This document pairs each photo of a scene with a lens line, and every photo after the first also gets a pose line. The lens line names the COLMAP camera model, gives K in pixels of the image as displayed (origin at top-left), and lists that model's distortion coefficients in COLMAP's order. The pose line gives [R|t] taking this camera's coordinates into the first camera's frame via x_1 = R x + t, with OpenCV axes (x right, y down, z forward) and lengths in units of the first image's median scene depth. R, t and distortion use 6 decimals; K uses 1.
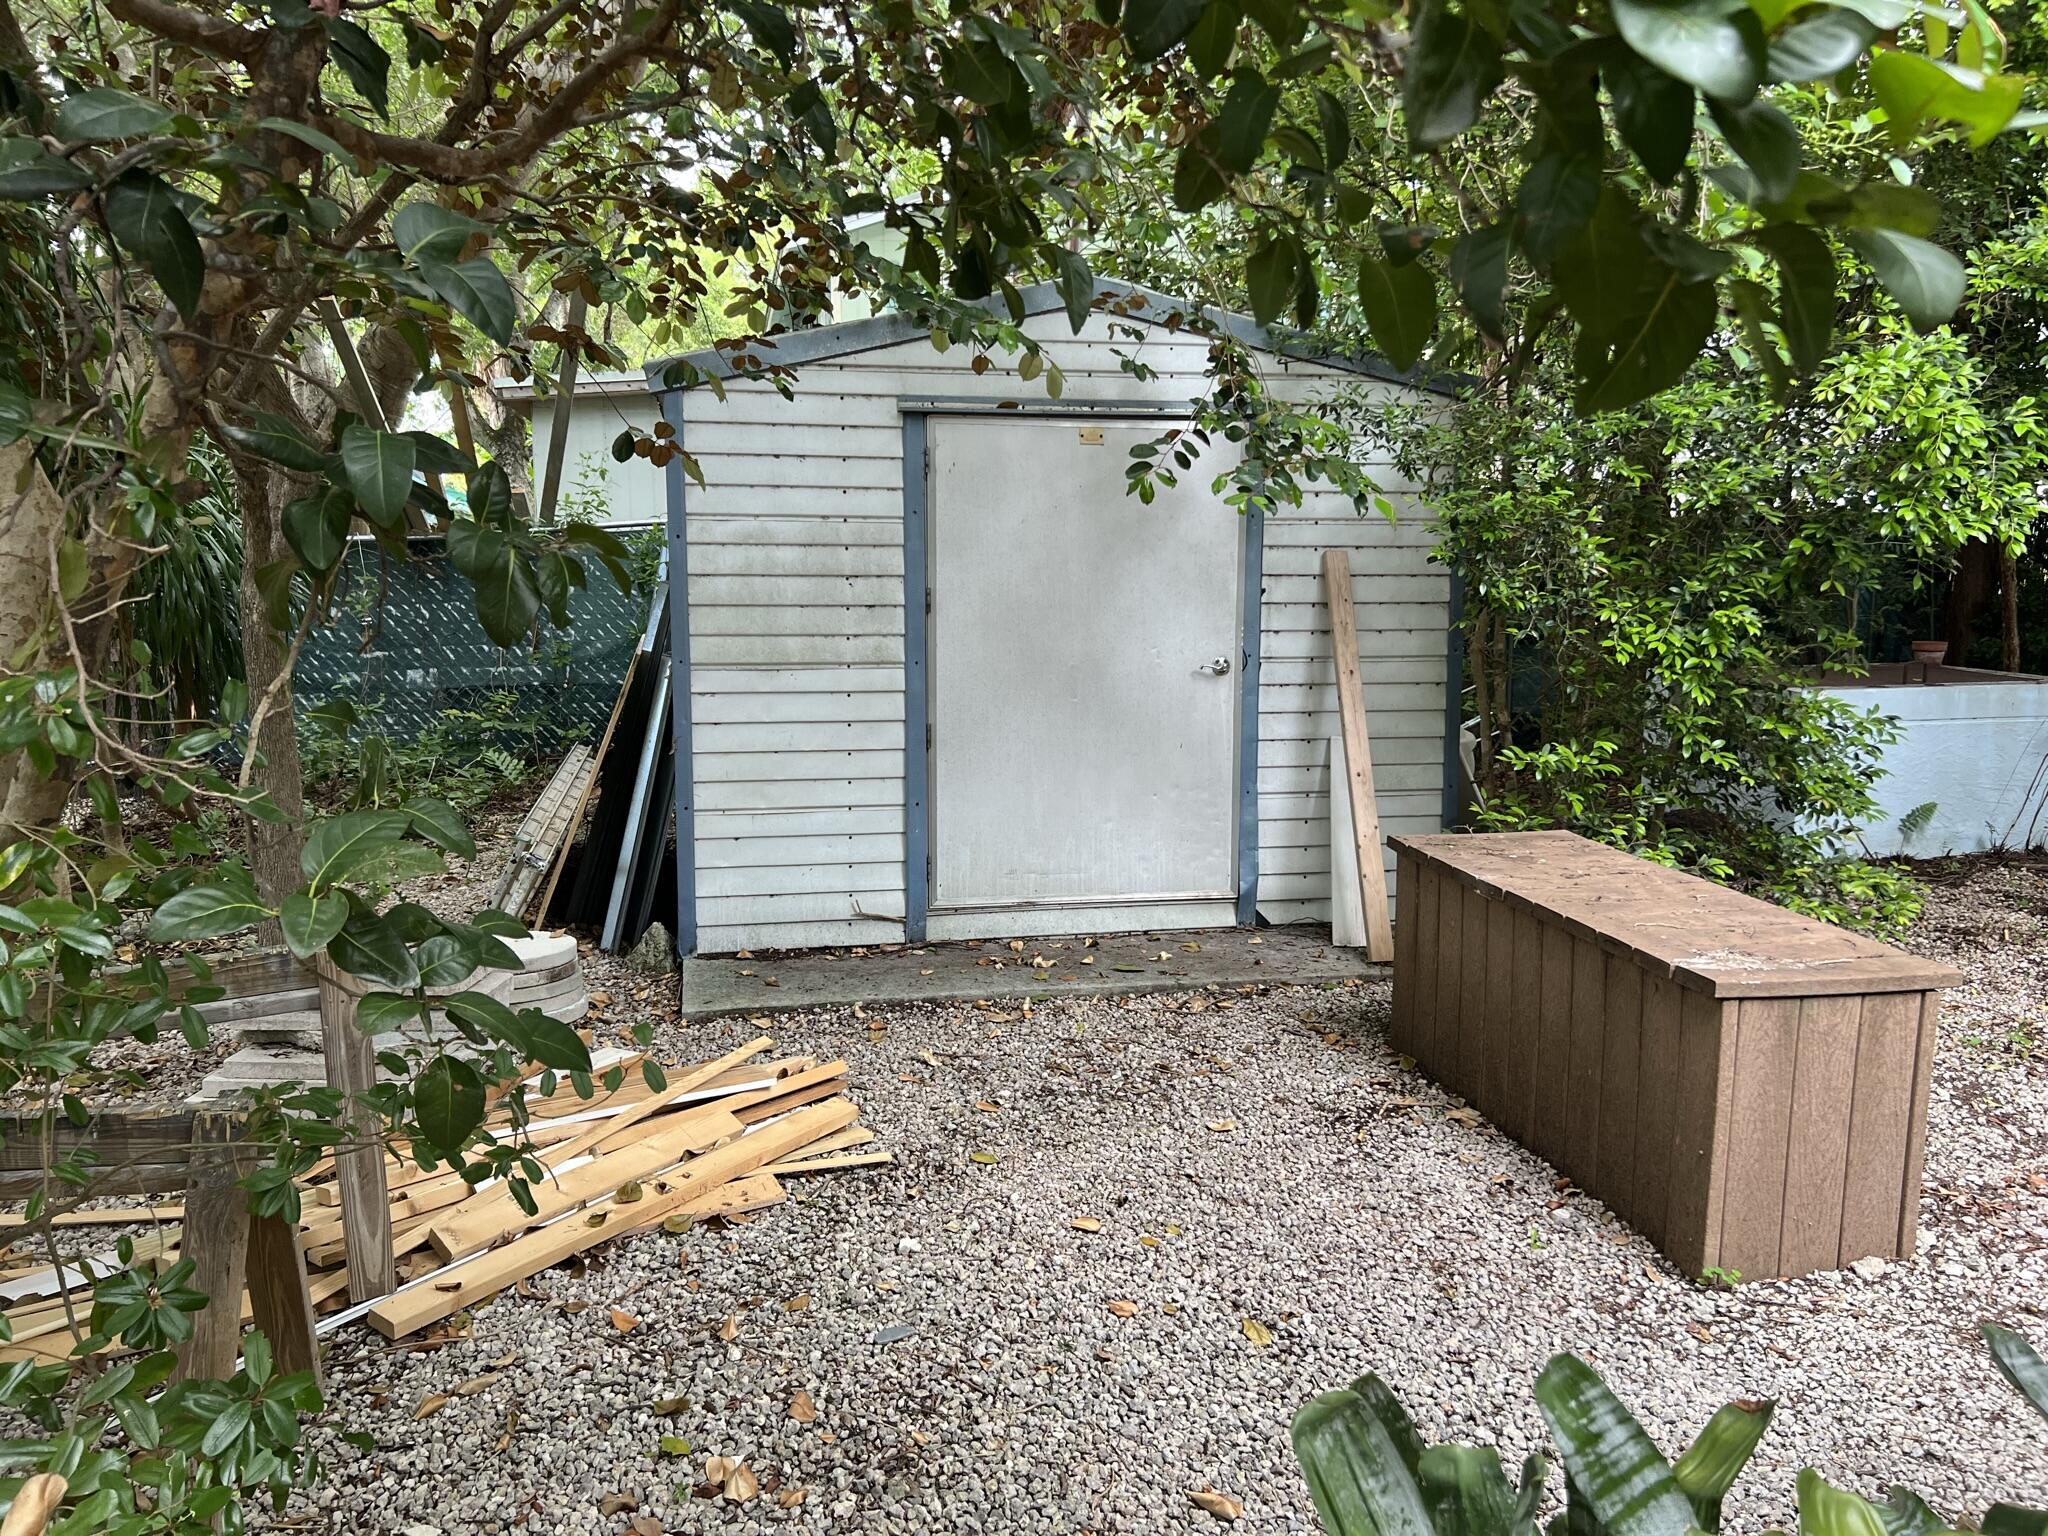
lens RADIAL K [[1540.8, 0, 1035.0], [0, 1540.8, 754.4], [0, 0, 1]] dist [0.065542, -0.077761]
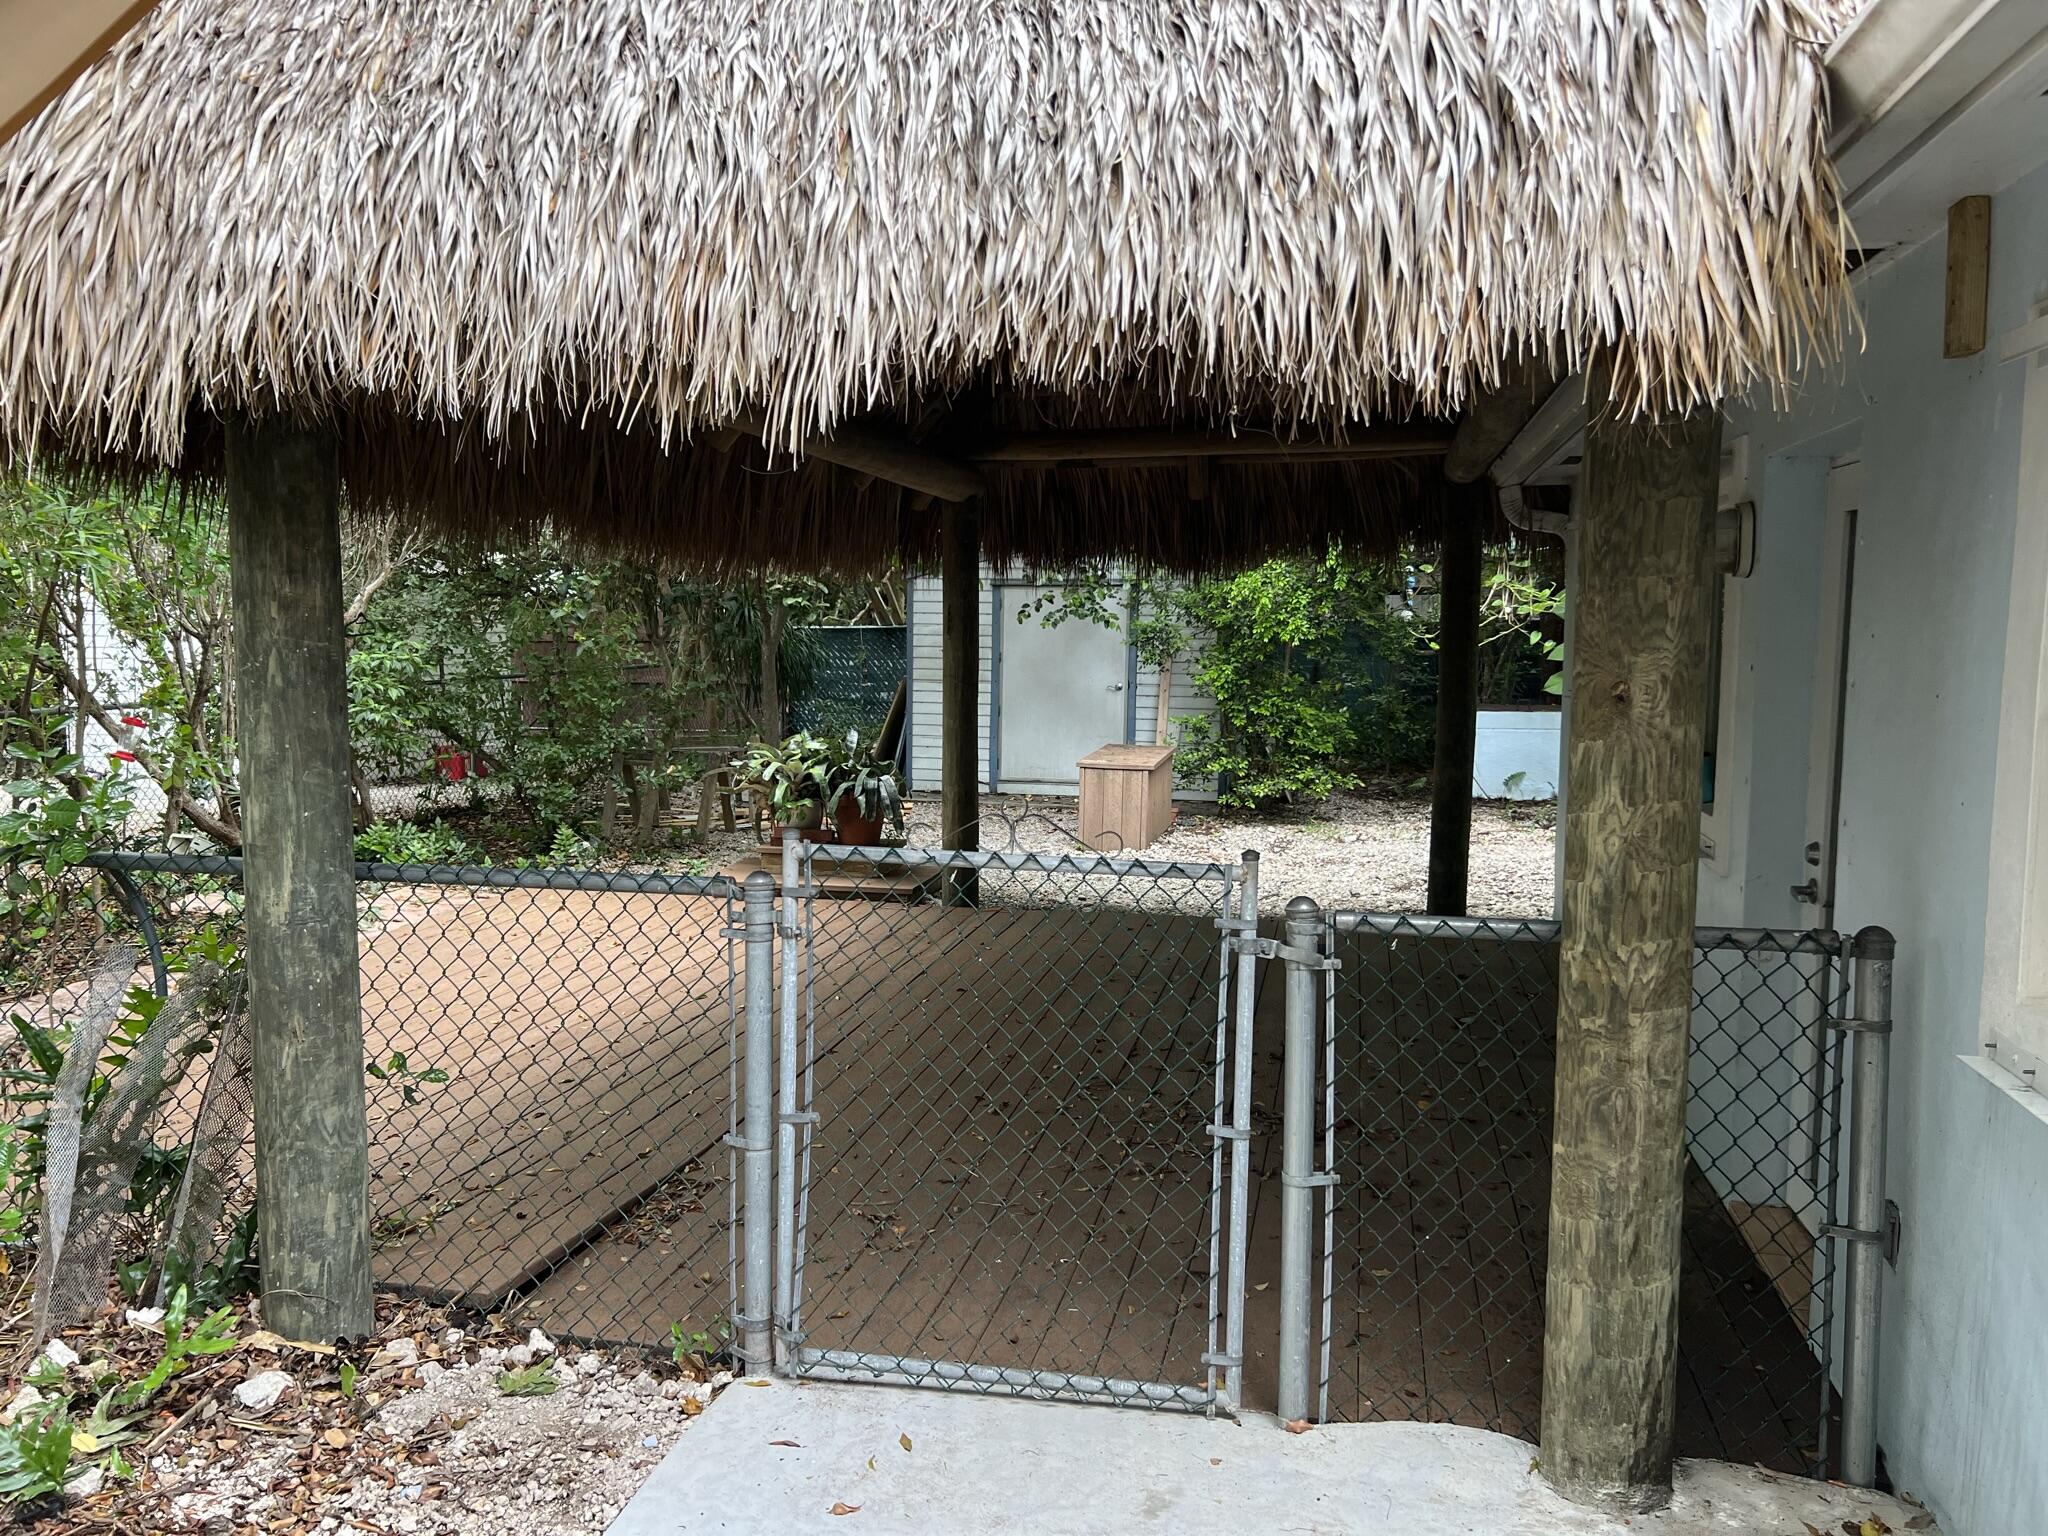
lens RADIAL K [[1540.8, 0, 1011.8], [0, 1540.8, 766.7], [0, 0, 1]] dist [0.065542, -0.077761]
pose [[0.915406, 0.046690, -0.399815, 0.996226], [-0.062243, 0.997722, -0.025995, 0.149448], [0.397691, 0.048682, 0.916227, -1.347508]]
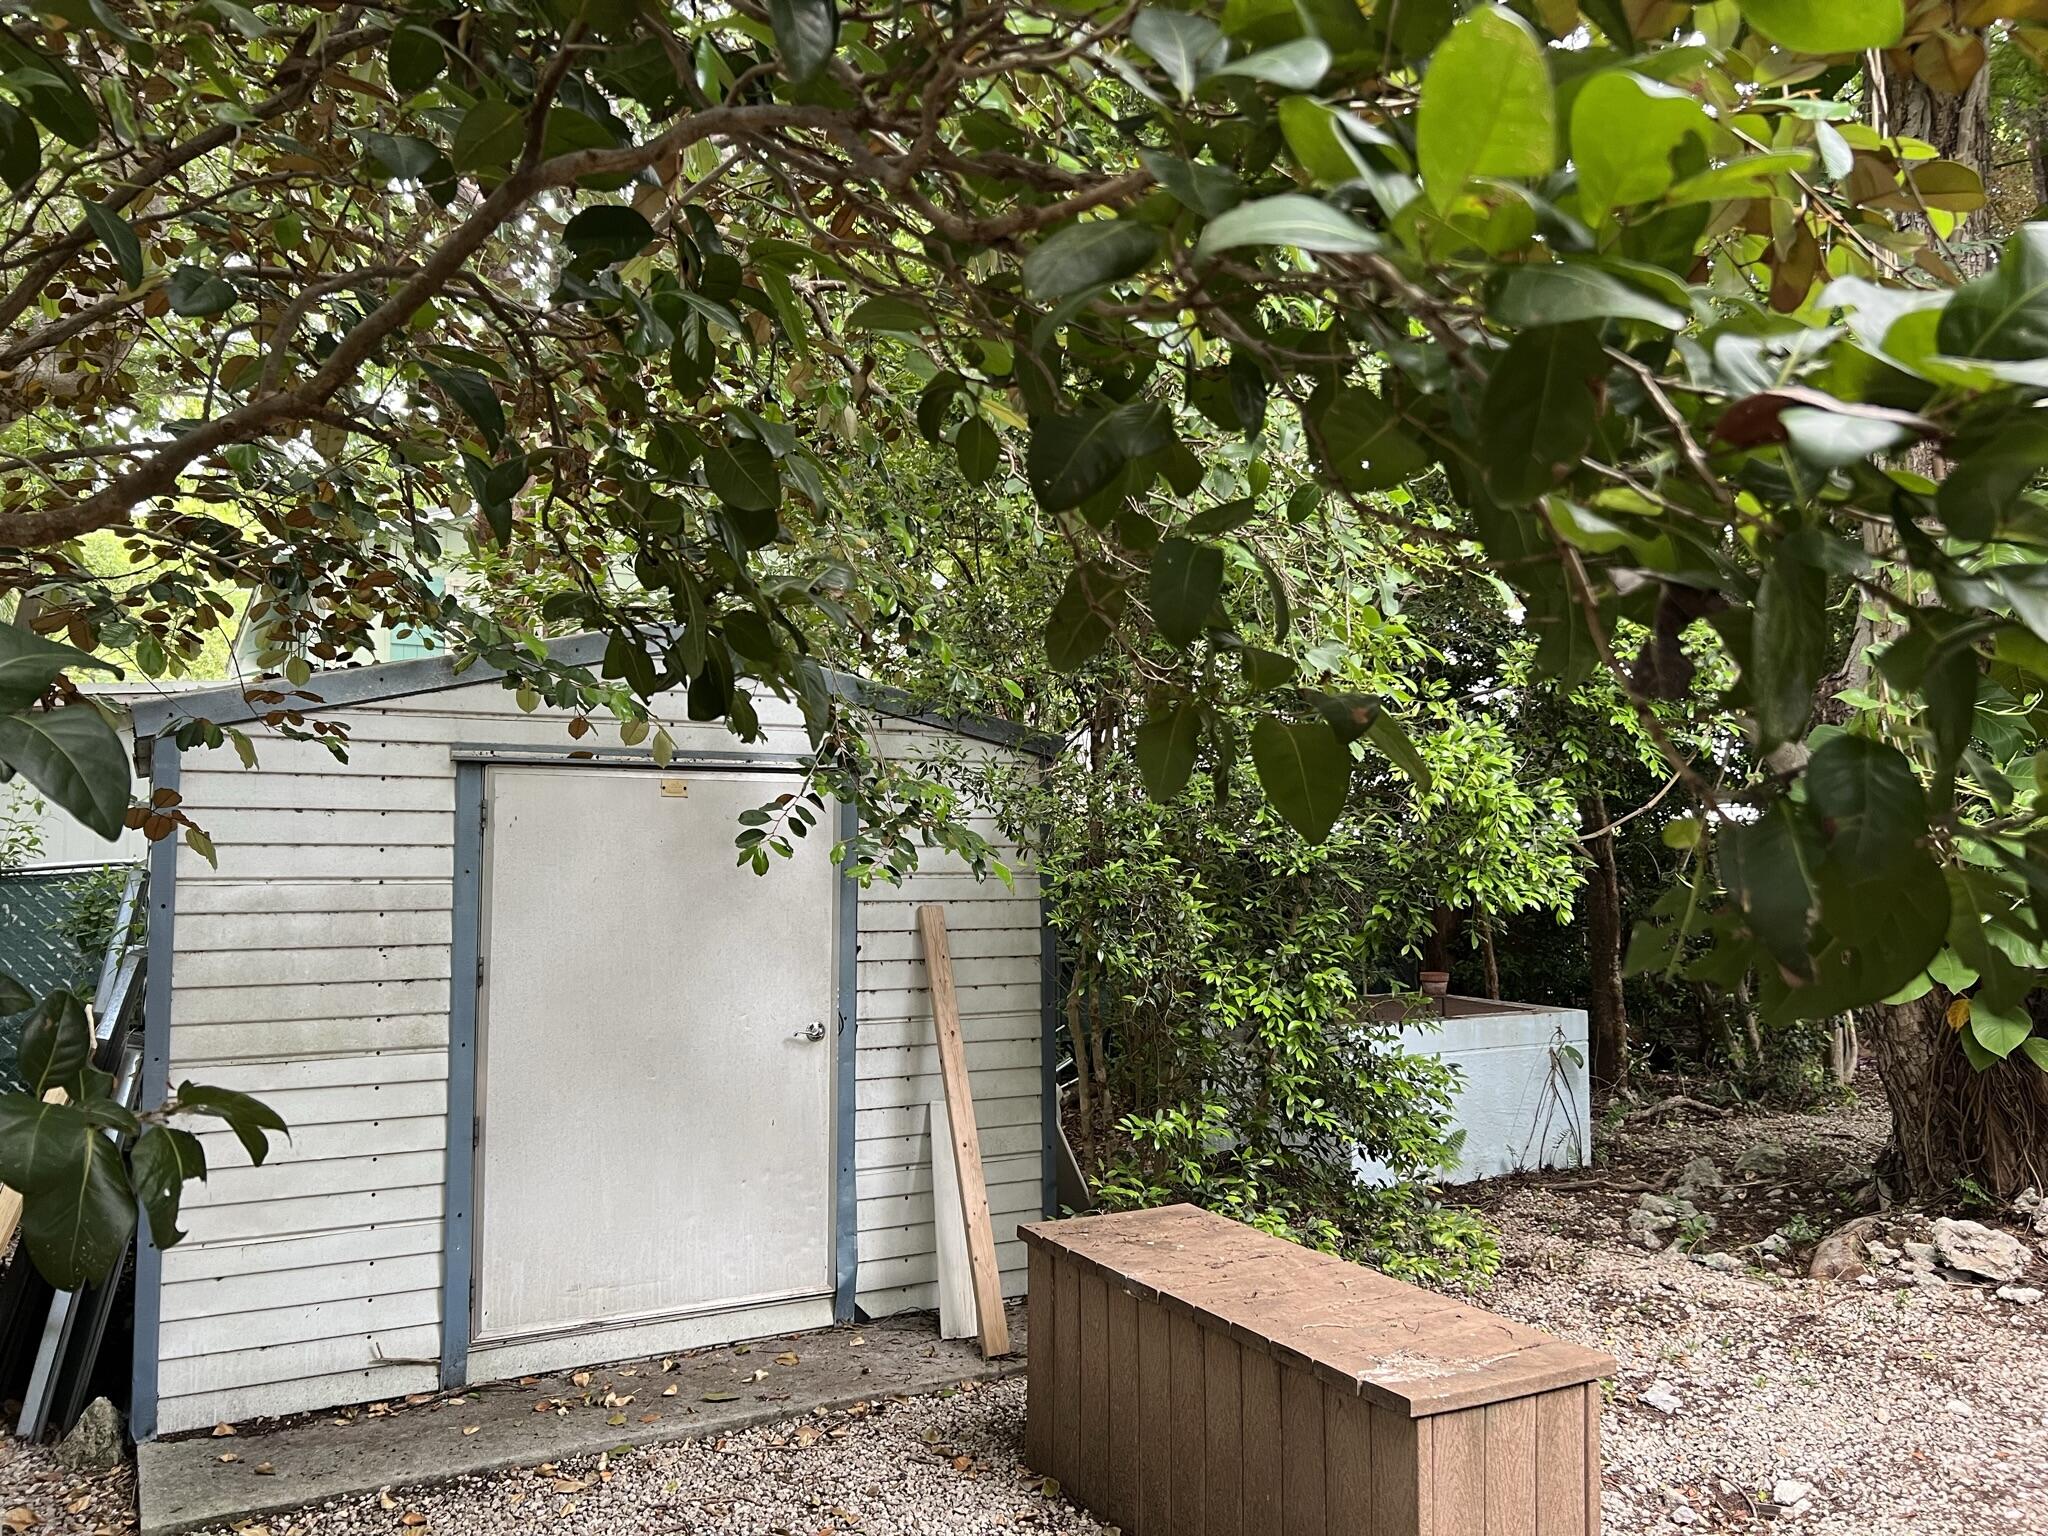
lens RADIAL K [[1540.8, 0, 1036.1], [0, 1540.8, 774.3], [0, 0, 1]] dist [0.065542, -0.077761]
pose [[0.950732, 0.014062, 0.309696, -0.045459], [0.043619, 0.982965, -0.178539, -0.040025], [-0.306931, 0.183252, 0.933923, 0.066040]]
